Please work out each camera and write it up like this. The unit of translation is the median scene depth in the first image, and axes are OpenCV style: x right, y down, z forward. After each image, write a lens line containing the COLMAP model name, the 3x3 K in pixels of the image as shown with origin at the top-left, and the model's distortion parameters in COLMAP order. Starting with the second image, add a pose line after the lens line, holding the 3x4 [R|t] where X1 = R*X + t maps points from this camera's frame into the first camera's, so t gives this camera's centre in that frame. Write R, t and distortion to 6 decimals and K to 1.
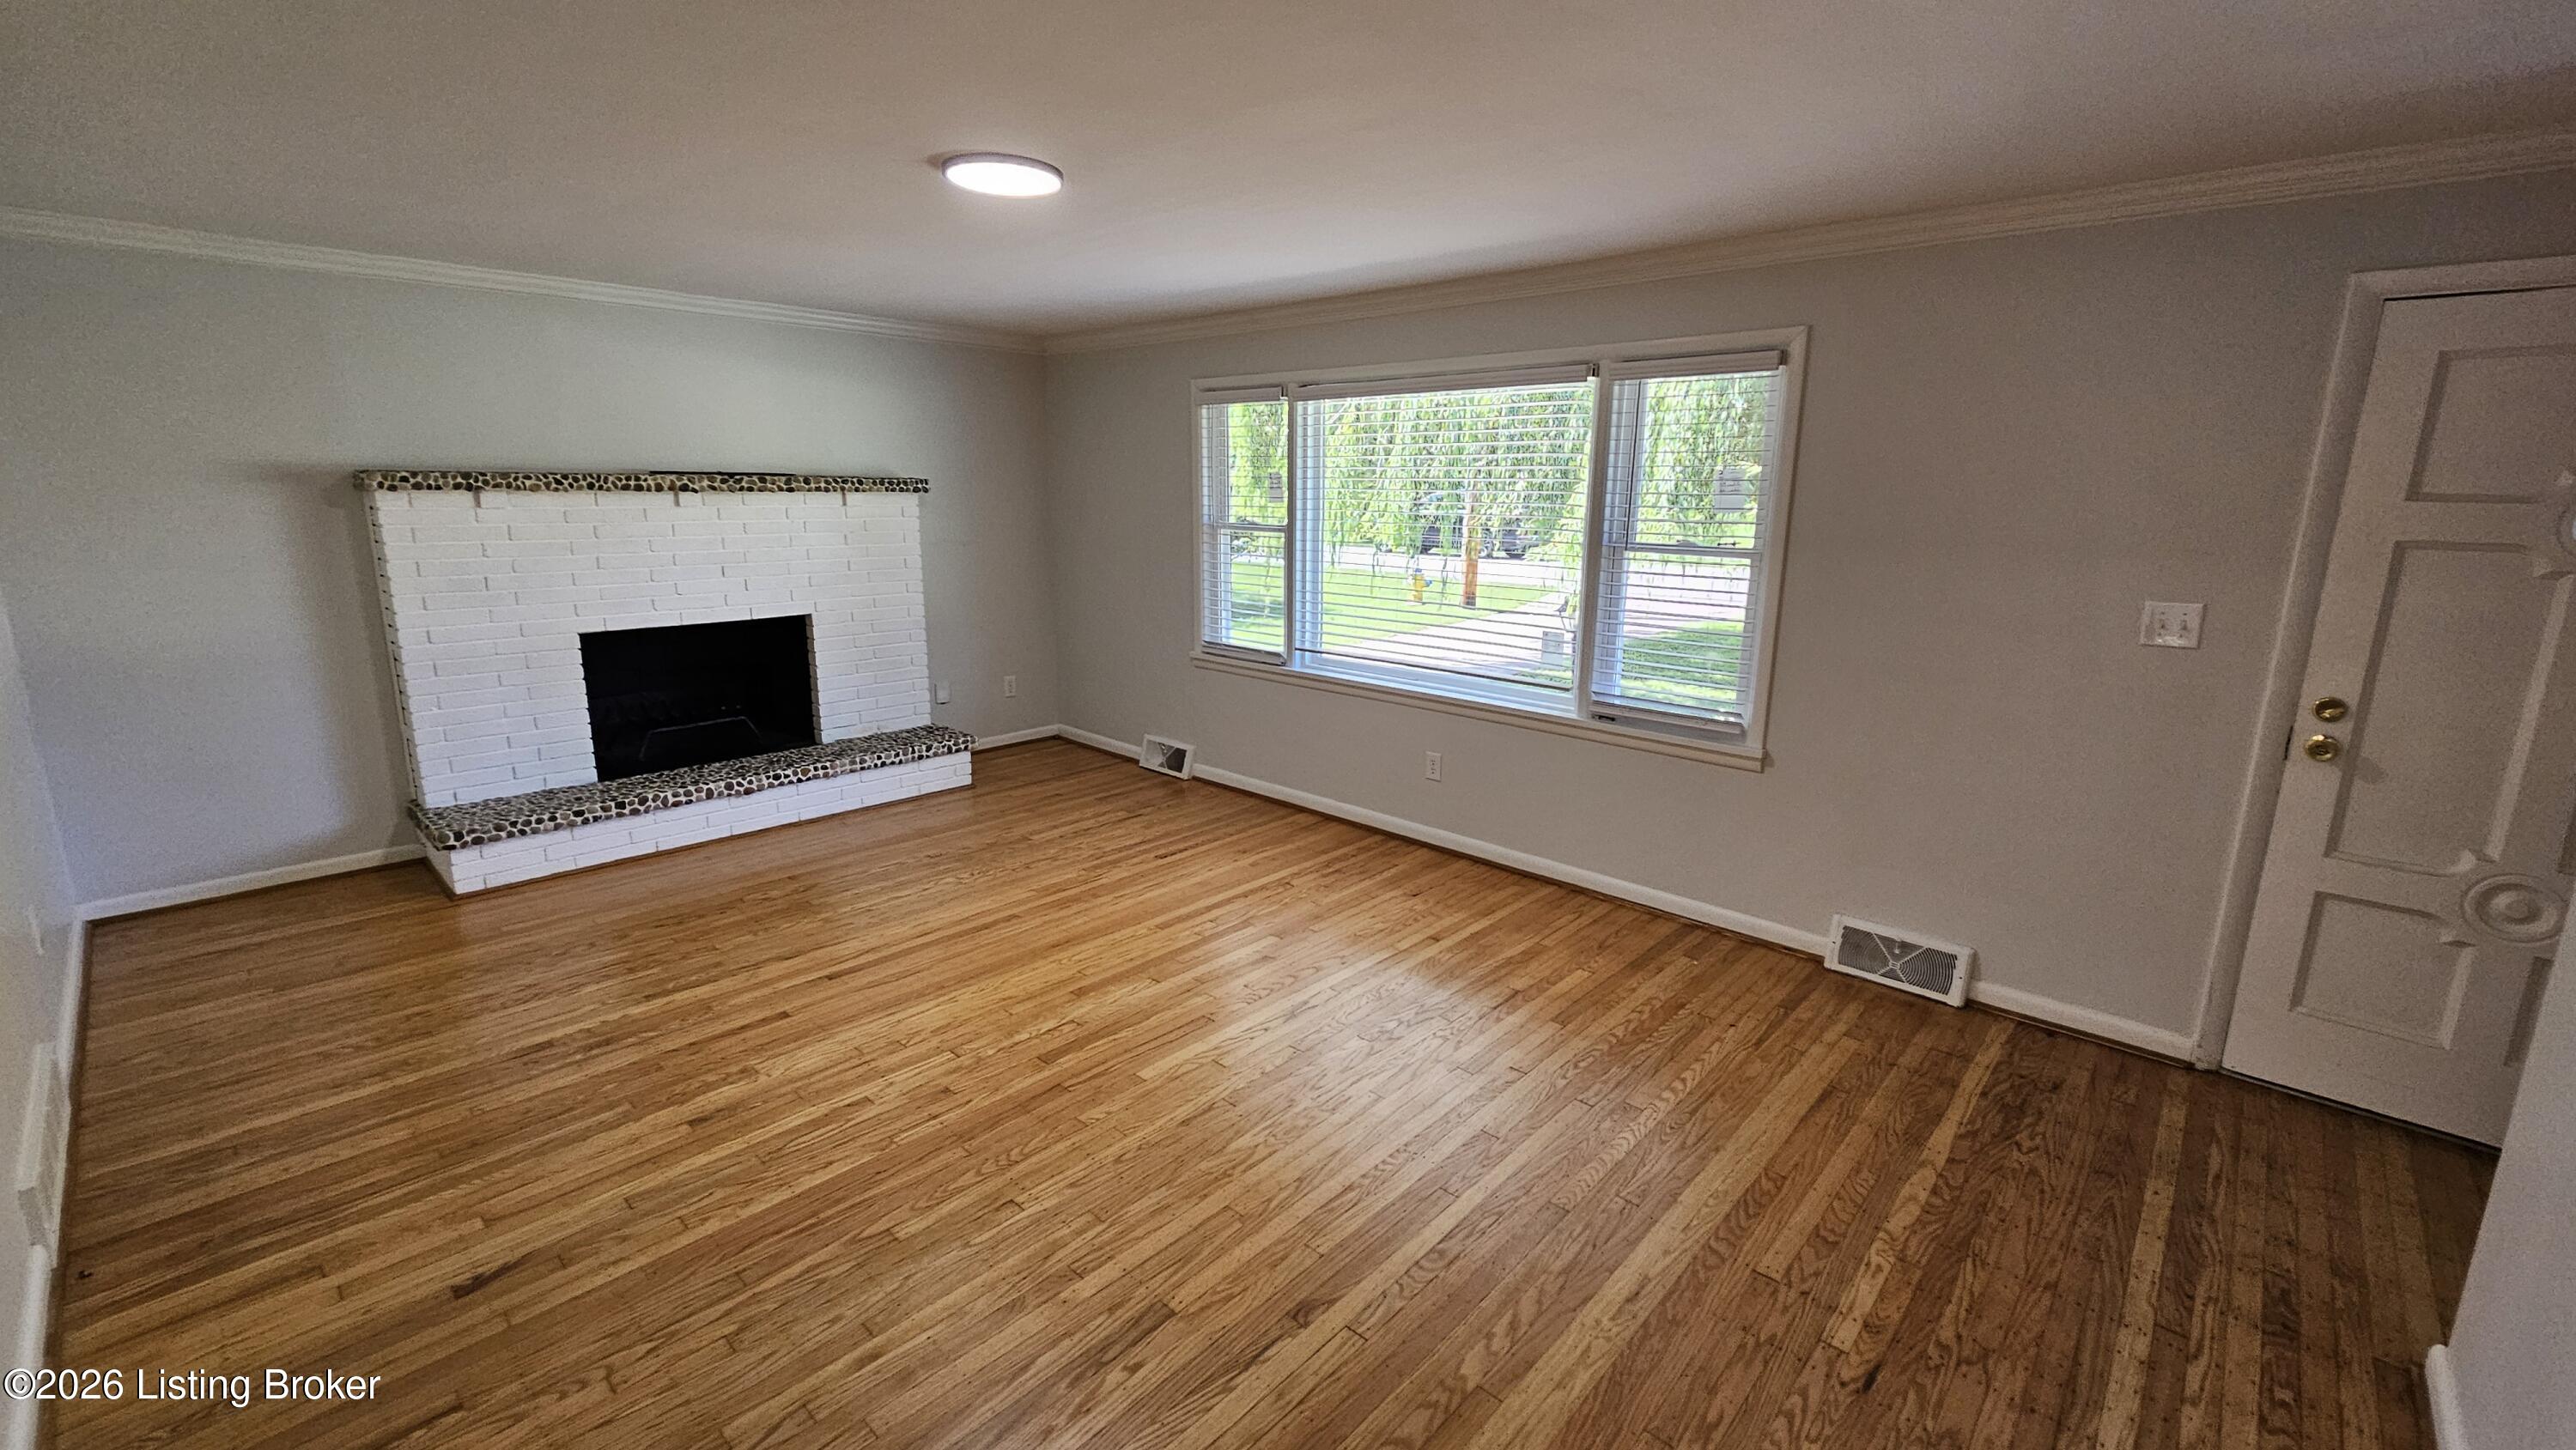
lens RADIAL K [[1047.9, 0, 1260.6], [0, 1047.9, 710.8], [0, 0, 1]] dist [0.001438, 0.000138]
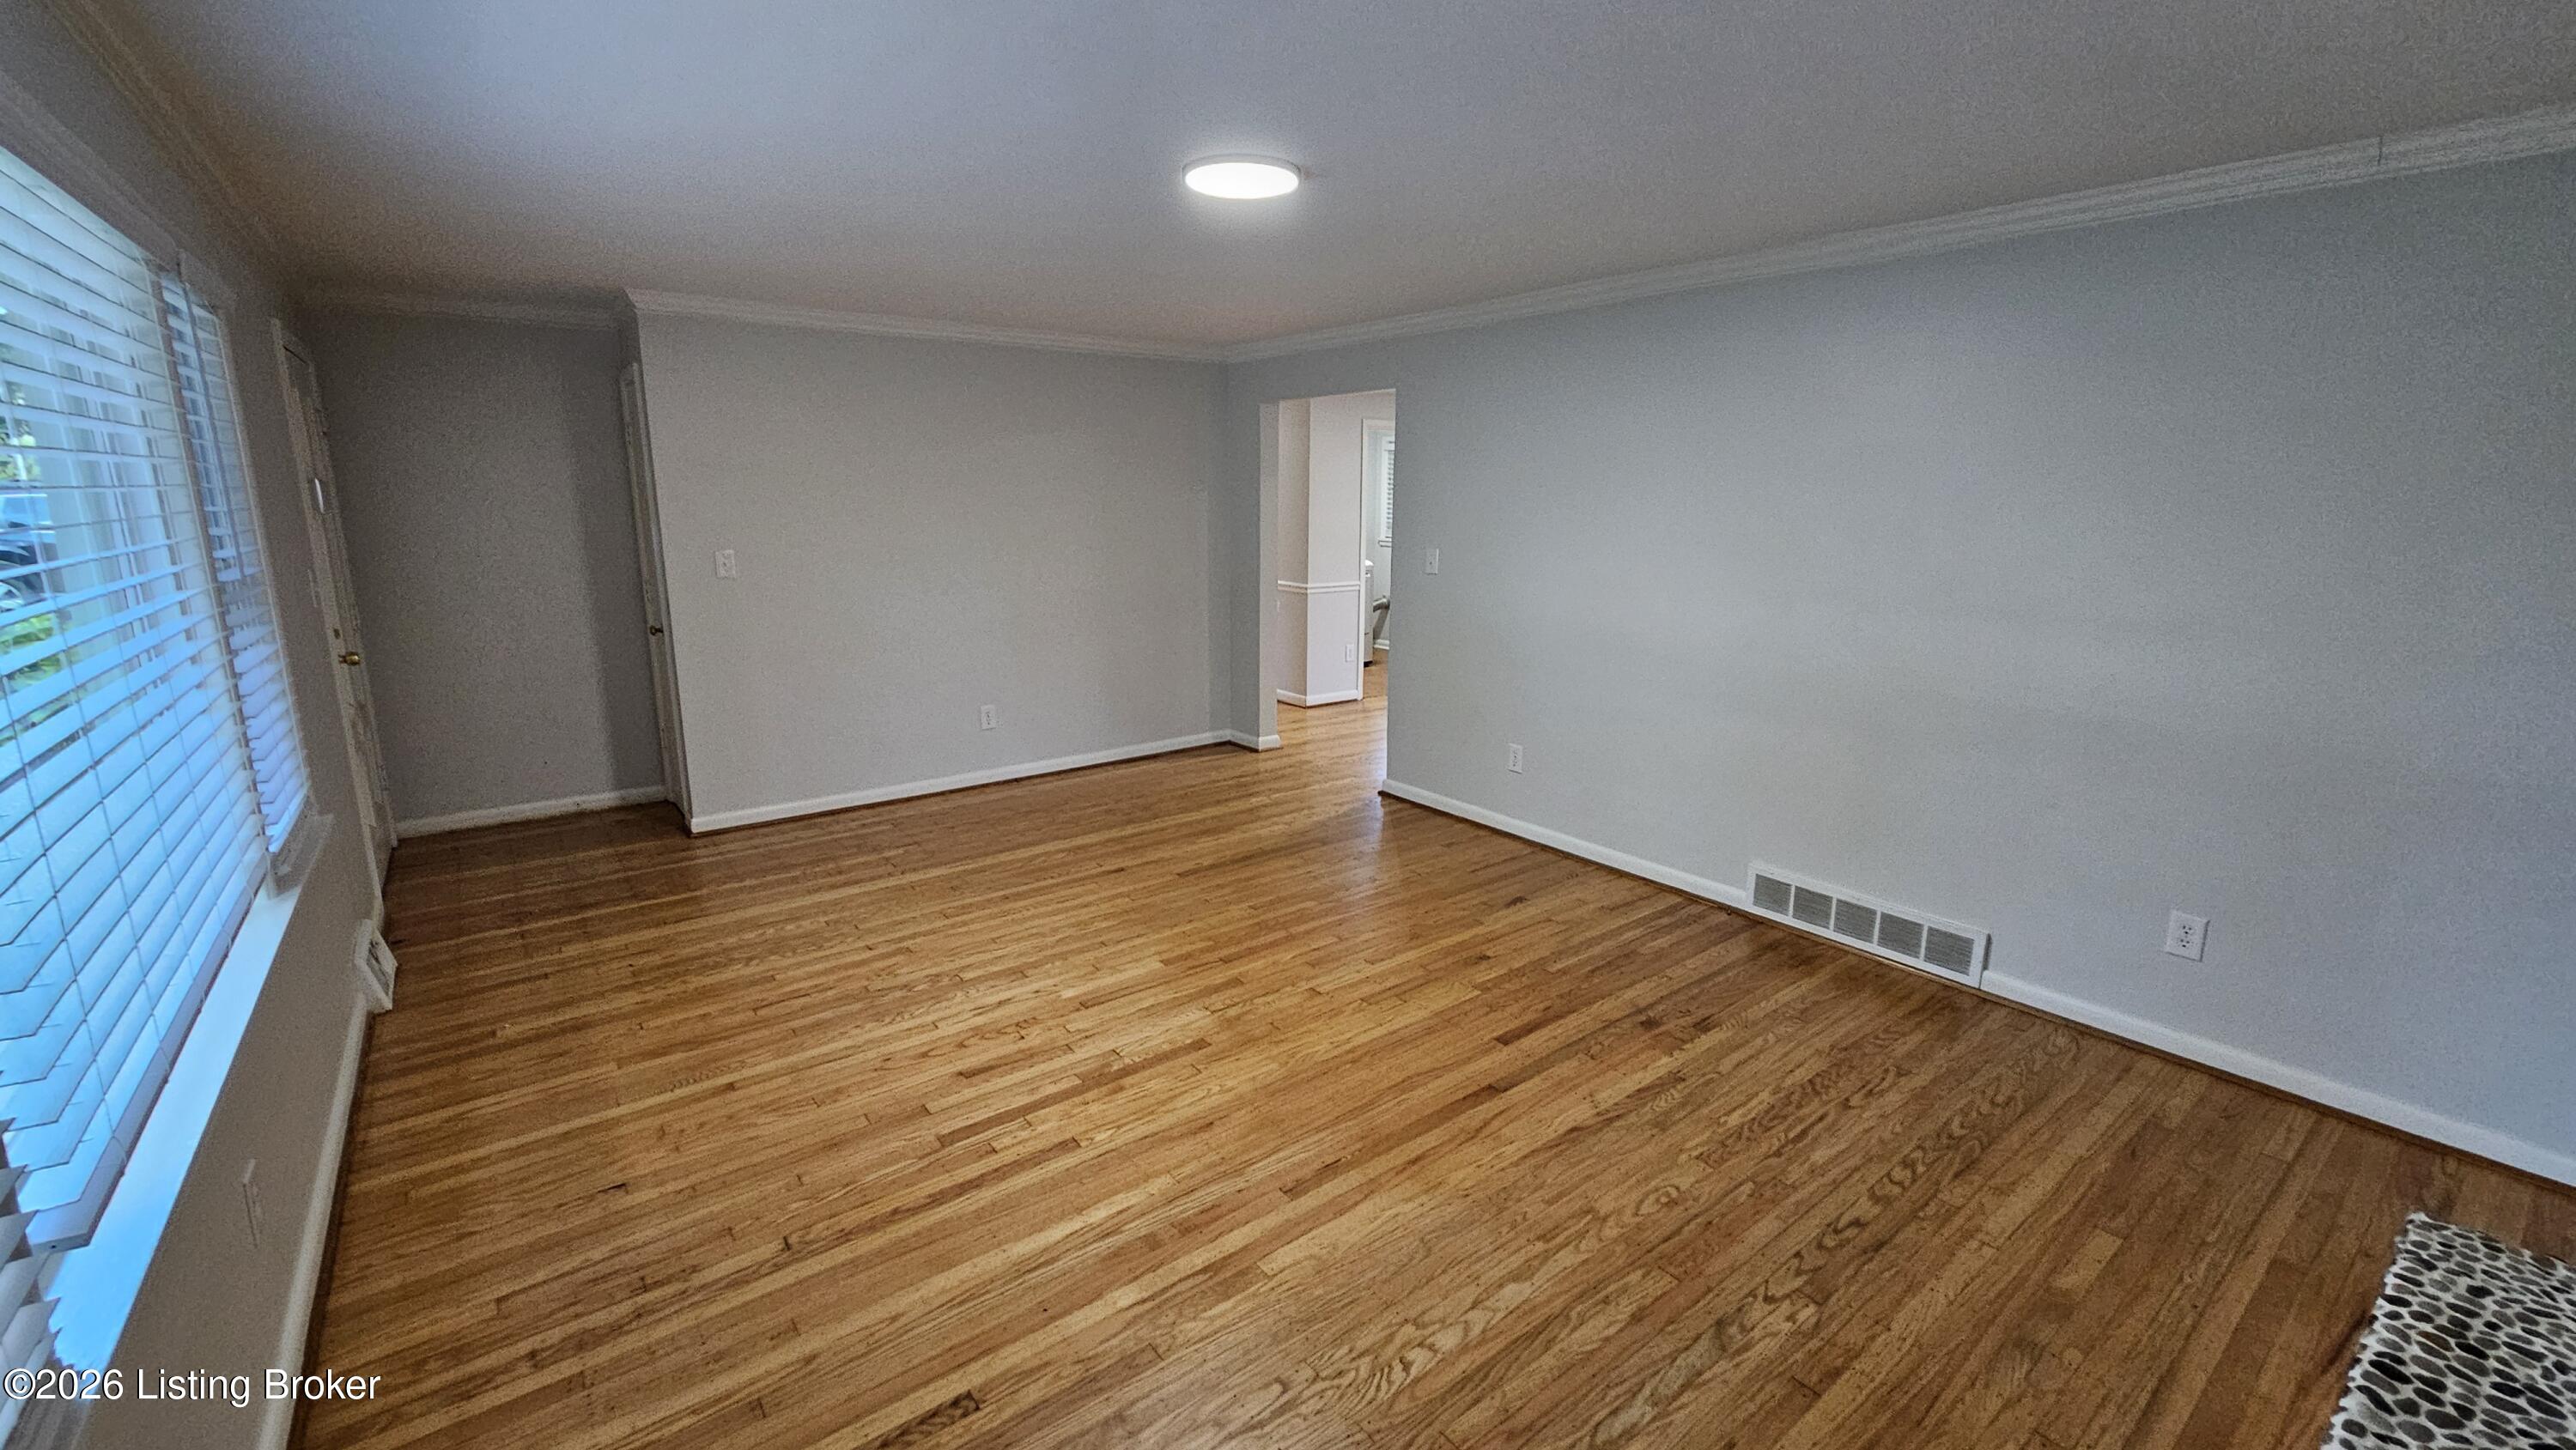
lens RADIAL K [[1070.4, 0, 1292.9], [0, 1070.4, 705.1], [0, 0, 1]] dist [-0.000709, -0.000033]
pose [[-0.990363, -0.044490, 0.131154, -0.365113], [0.011874, 0.916234, 0.400468, -0.380916], [-0.137984, 0.398166, -0.906876, 1.737487]]
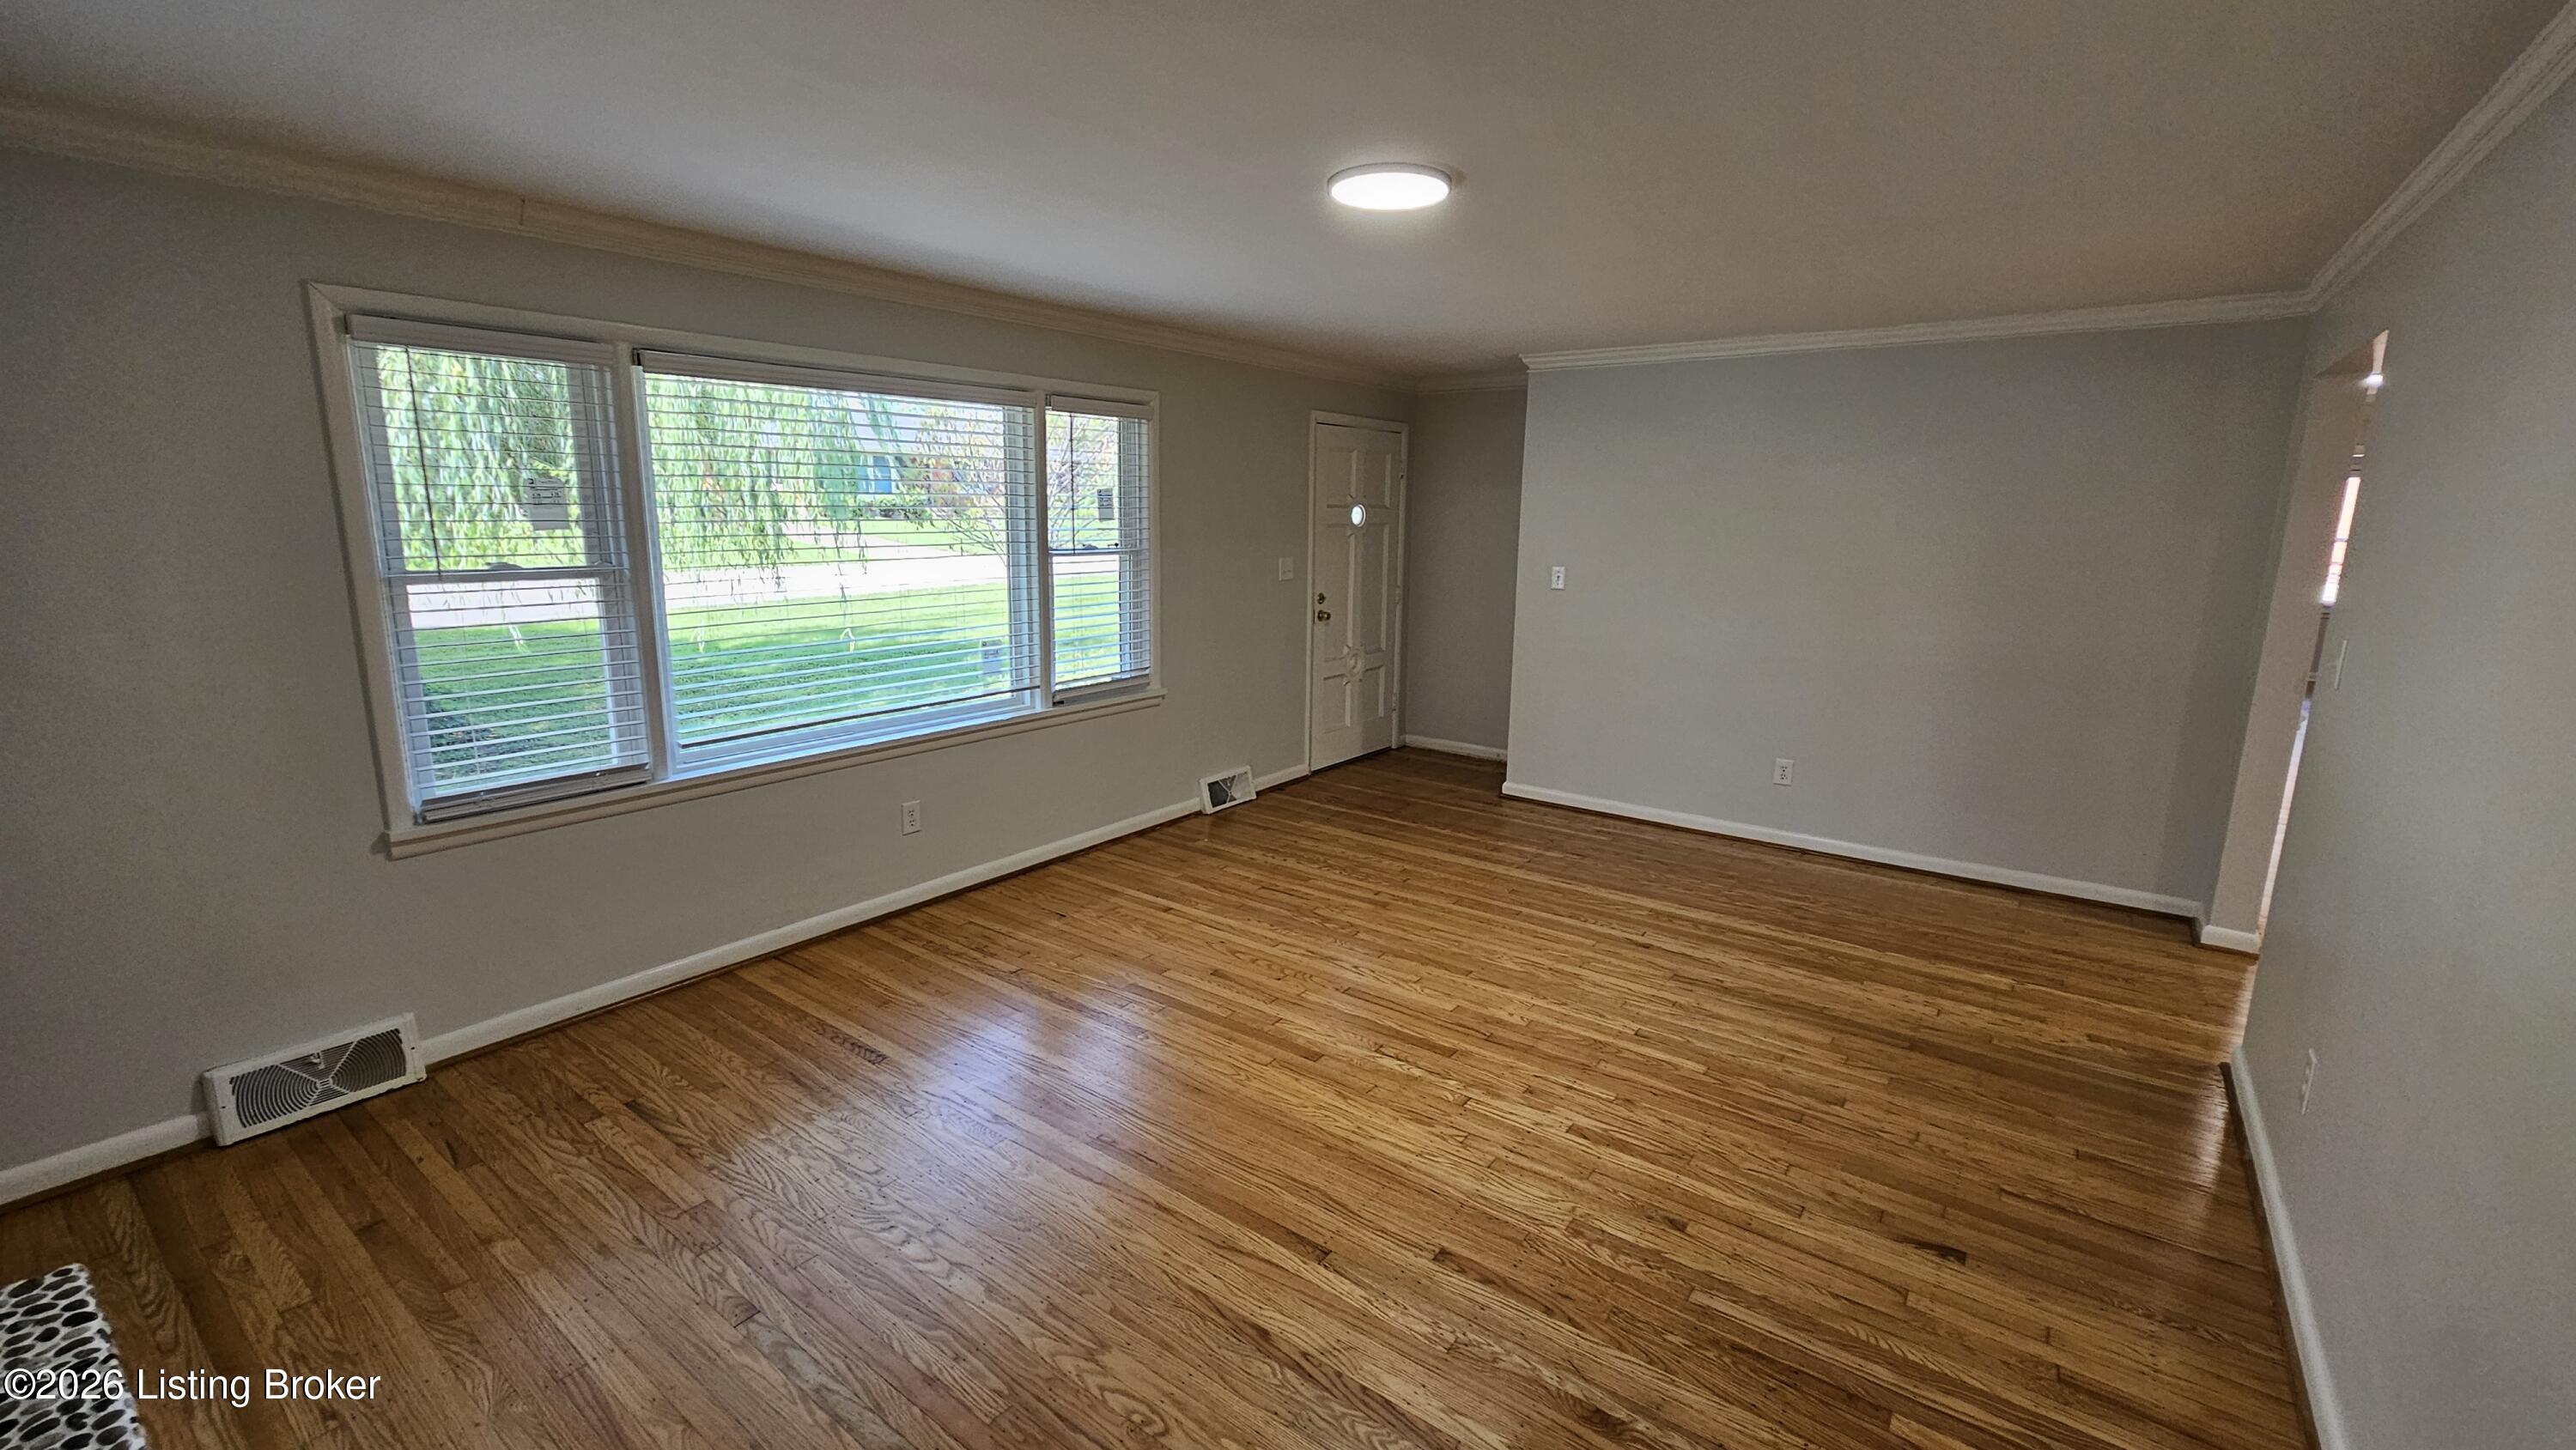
lens RADIAL K [[1070.4, 0, 1292.9], [0, 1070.4, 705.1], [0, 0, 1]] dist [-0.000709, -0.000033]
pose [[-0.123737, -0.196805, 0.972603, -1.043976], [0.196791, 0.955801, 0.218442, -0.244061], [-0.972606, 0.218429, -0.079539, 1.036772]]
